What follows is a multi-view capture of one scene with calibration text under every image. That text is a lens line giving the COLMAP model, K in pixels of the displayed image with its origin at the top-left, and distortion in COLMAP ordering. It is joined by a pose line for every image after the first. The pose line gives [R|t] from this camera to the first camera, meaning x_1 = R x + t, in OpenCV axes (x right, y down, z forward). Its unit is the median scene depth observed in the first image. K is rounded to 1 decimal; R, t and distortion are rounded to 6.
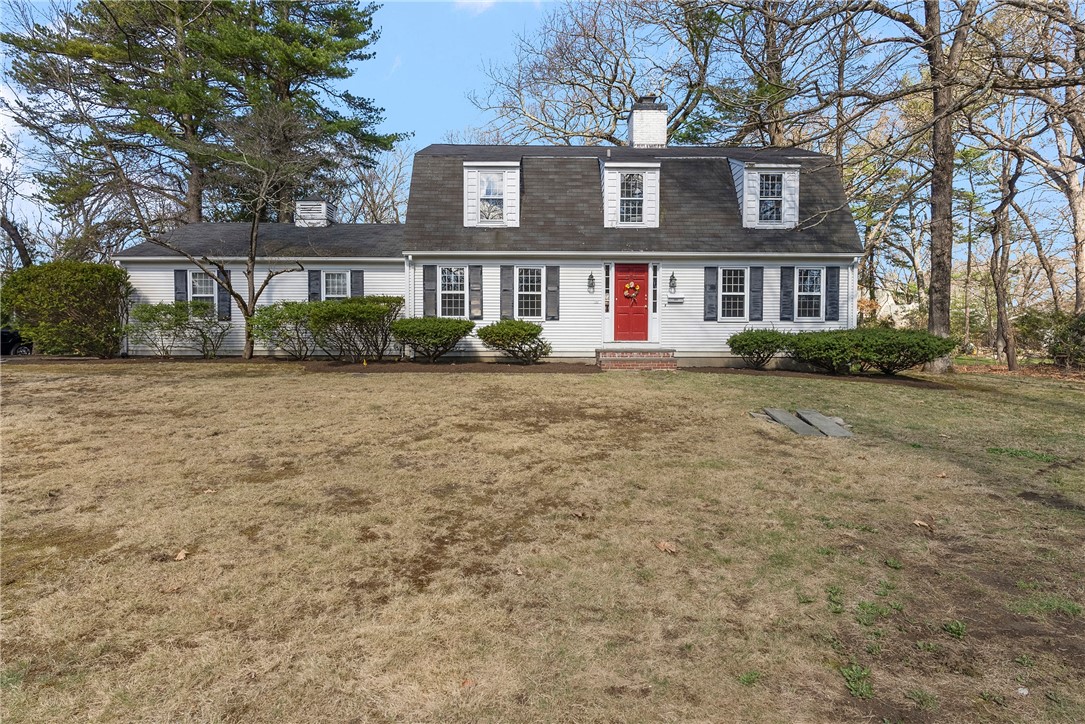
lens RADIAL K [[597.1, 0, 542.5], [0, 597.1, 346.6], [0, 0, 1]] dist [-0.004421, -0.000985]
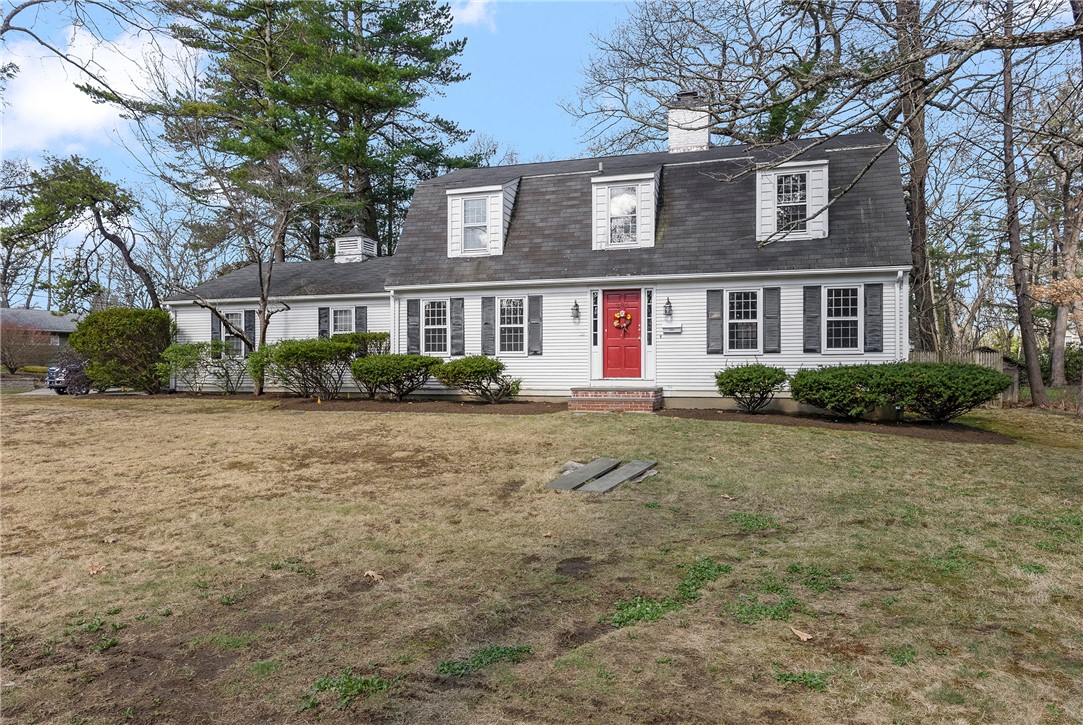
lens RADIAL K [[686.9, 0, 541.5], [0, 686.9, 362.5], [0, 0, 1]] dist [0.002113, 0.001065]
pose [[0.954179, -0.006724, -0.299162, 0.337413], [-0.002881, 0.999495, -0.031651, -0.000159], [0.299224, 0.031062, 0.953677, 0.008832]]
